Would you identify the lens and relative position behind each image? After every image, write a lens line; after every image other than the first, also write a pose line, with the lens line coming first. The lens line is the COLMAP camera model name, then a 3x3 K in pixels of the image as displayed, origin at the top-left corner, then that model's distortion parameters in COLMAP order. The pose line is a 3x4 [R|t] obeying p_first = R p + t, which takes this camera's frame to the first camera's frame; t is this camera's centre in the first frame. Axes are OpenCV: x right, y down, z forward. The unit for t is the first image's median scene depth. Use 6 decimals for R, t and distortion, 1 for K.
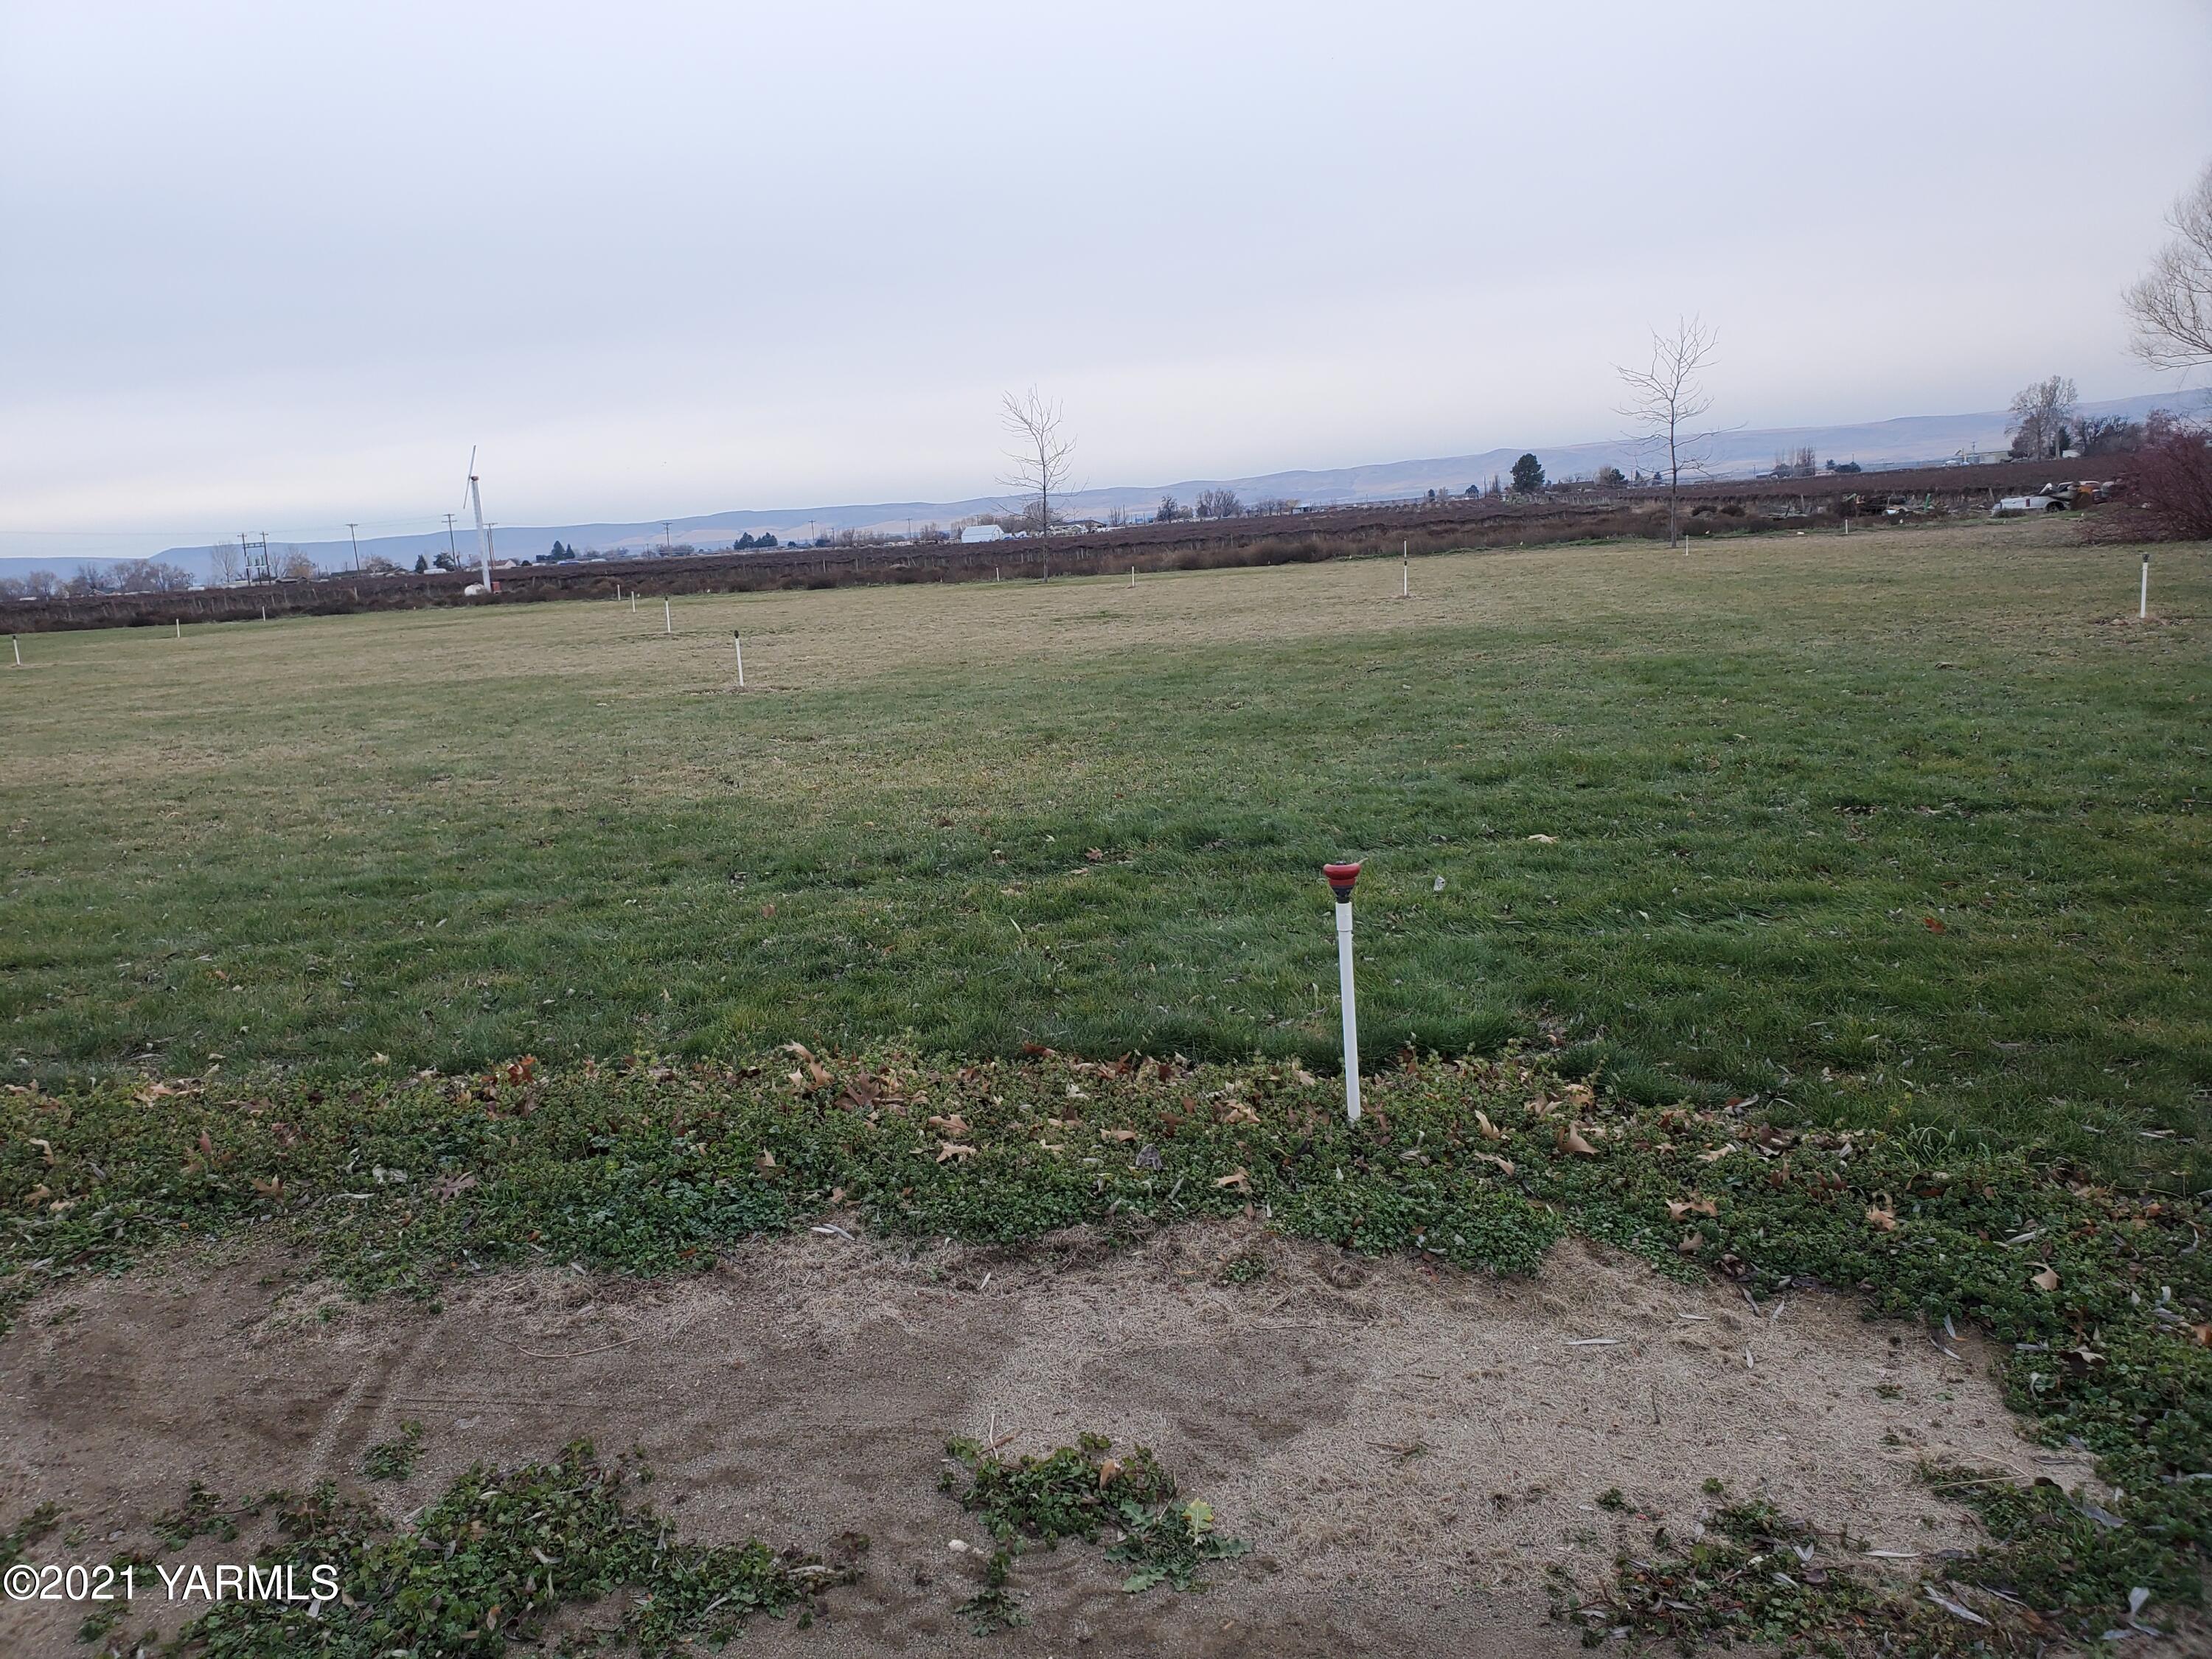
lens RADIAL K [[1750.1, 0, 1100.1], [0, 1750.1, 816.3], [0, 0, 1]] dist [0.012754, 0.049766]
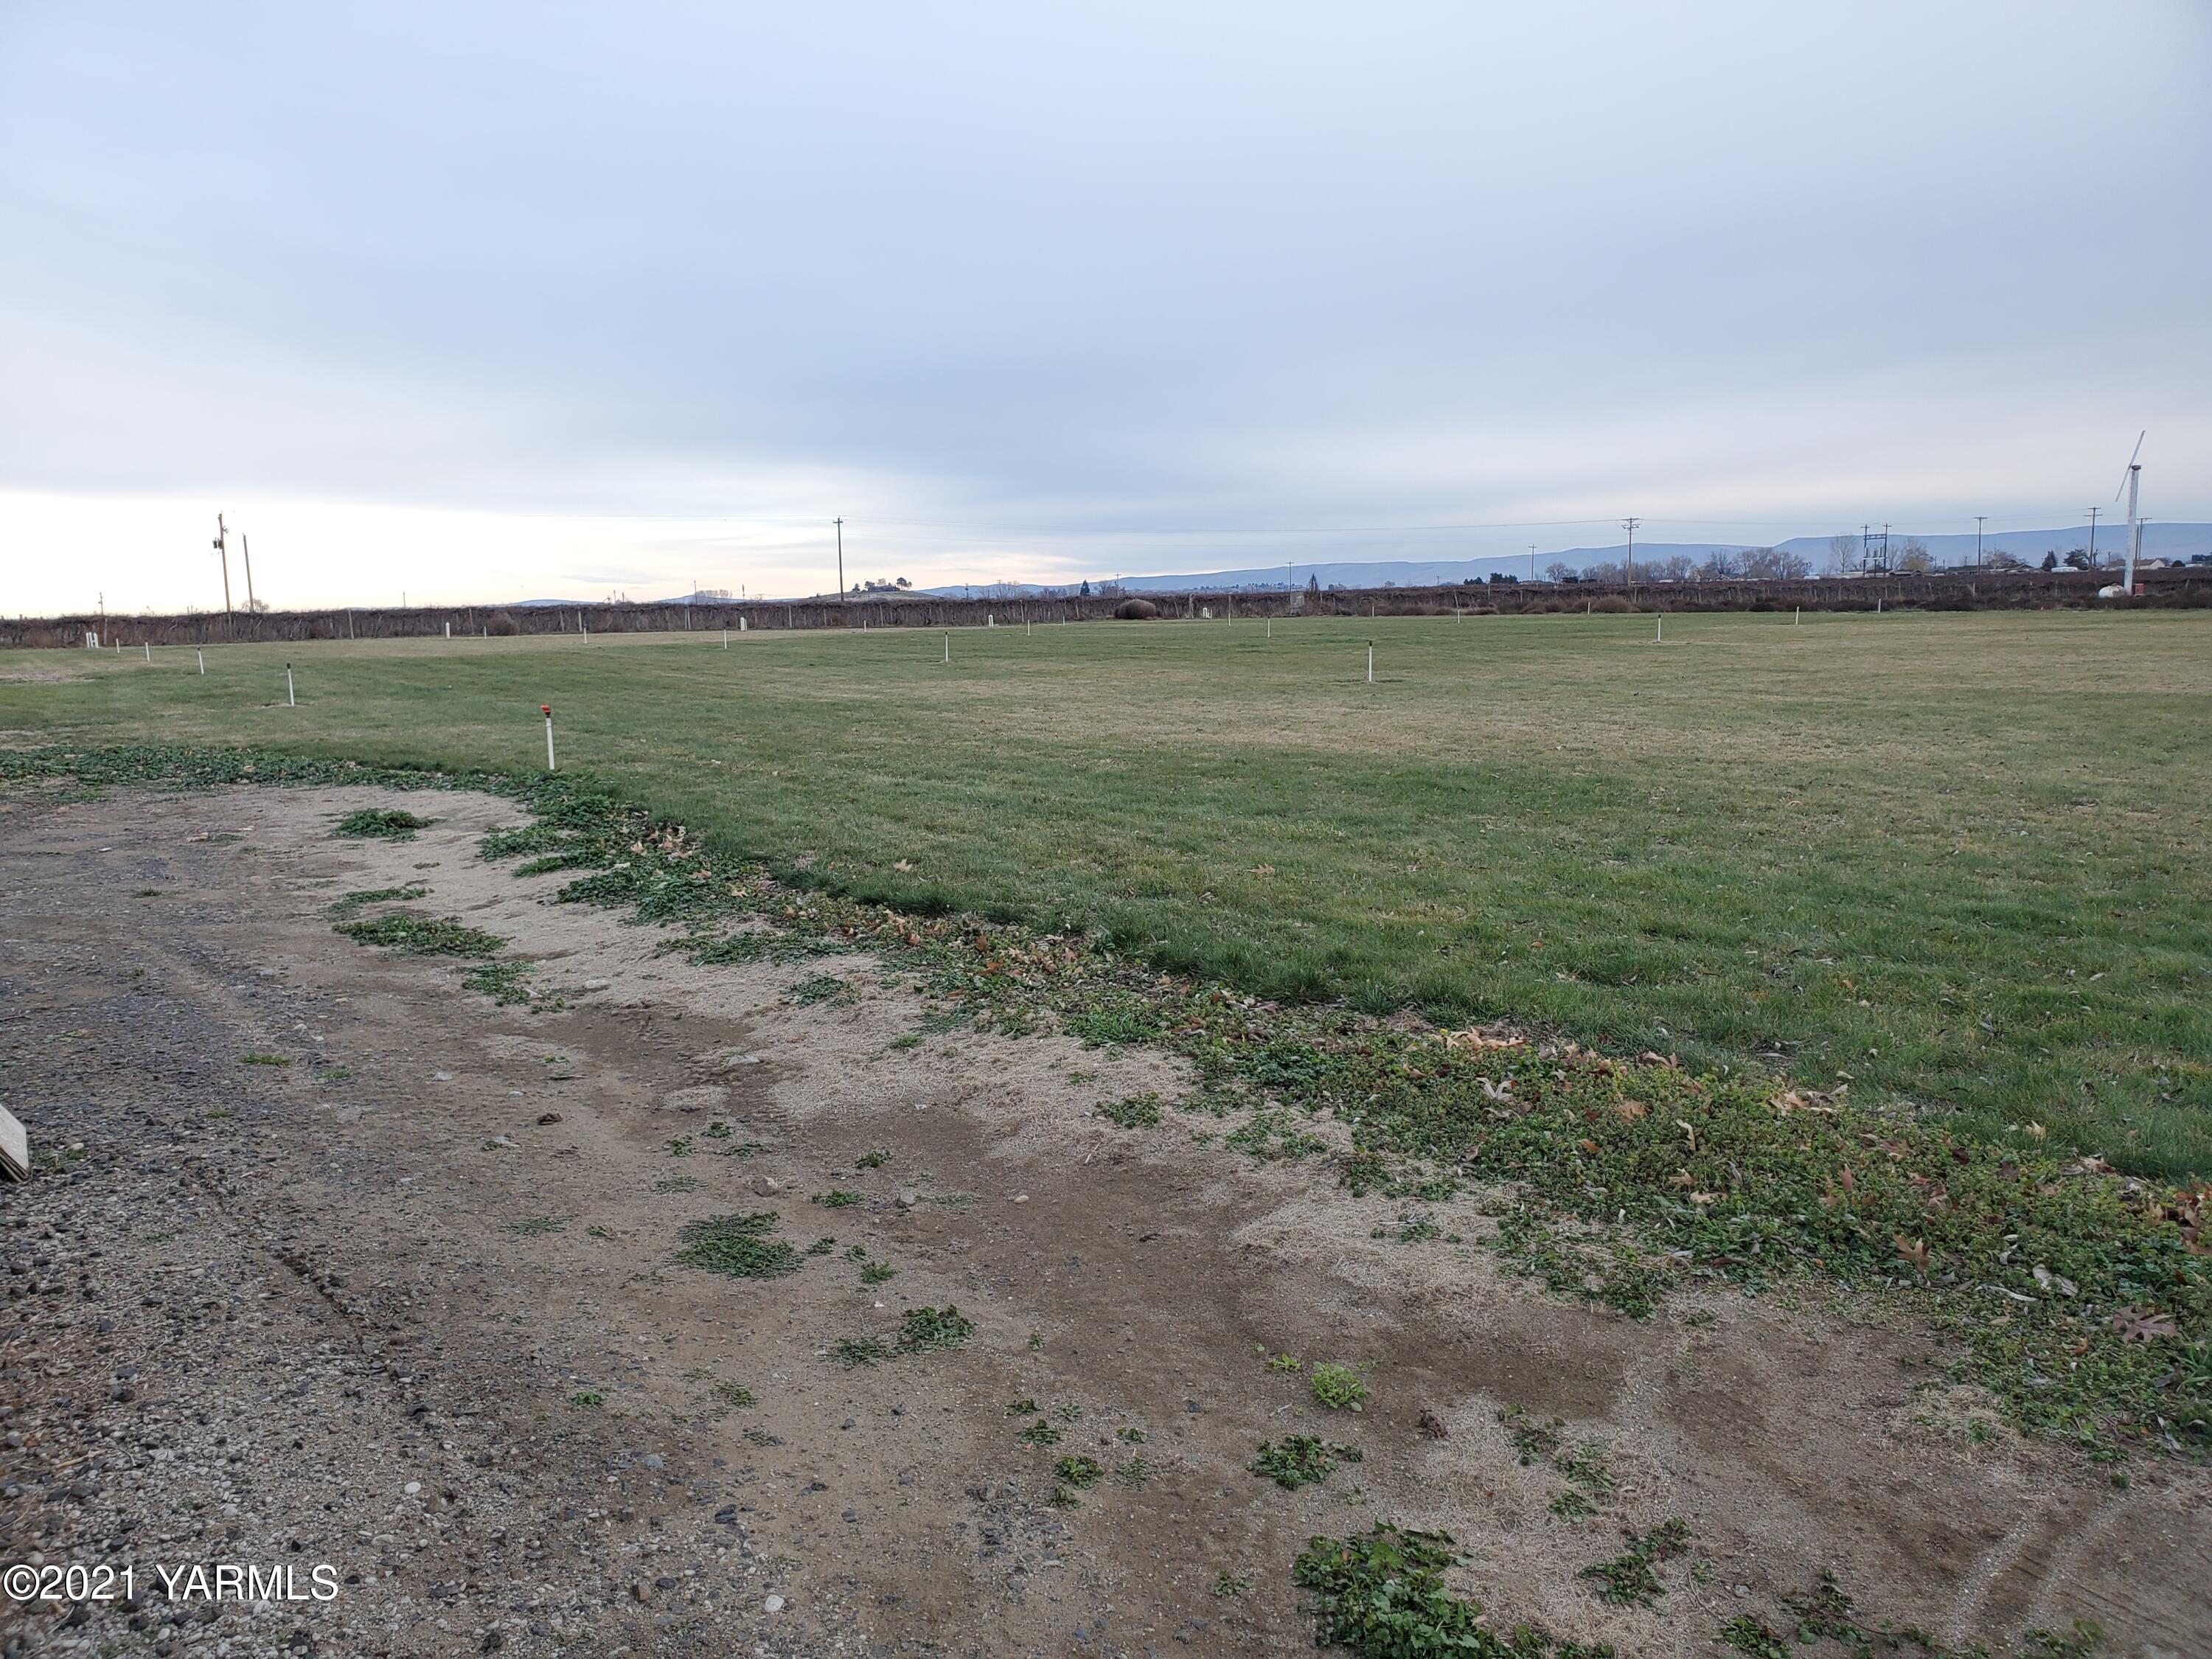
lens RADIAL K [[1750.1, 0, 1113.3], [0, 1750.1, 822.2], [0, 0, 1]] dist [0.012754, 0.049766]
pose [[0.673064, 0.149890, -0.724236, -0.084518], [-0.145174, 0.986973, 0.069350, -0.003957], [0.725196, 0.058463, 0.686056, 0.053900]]
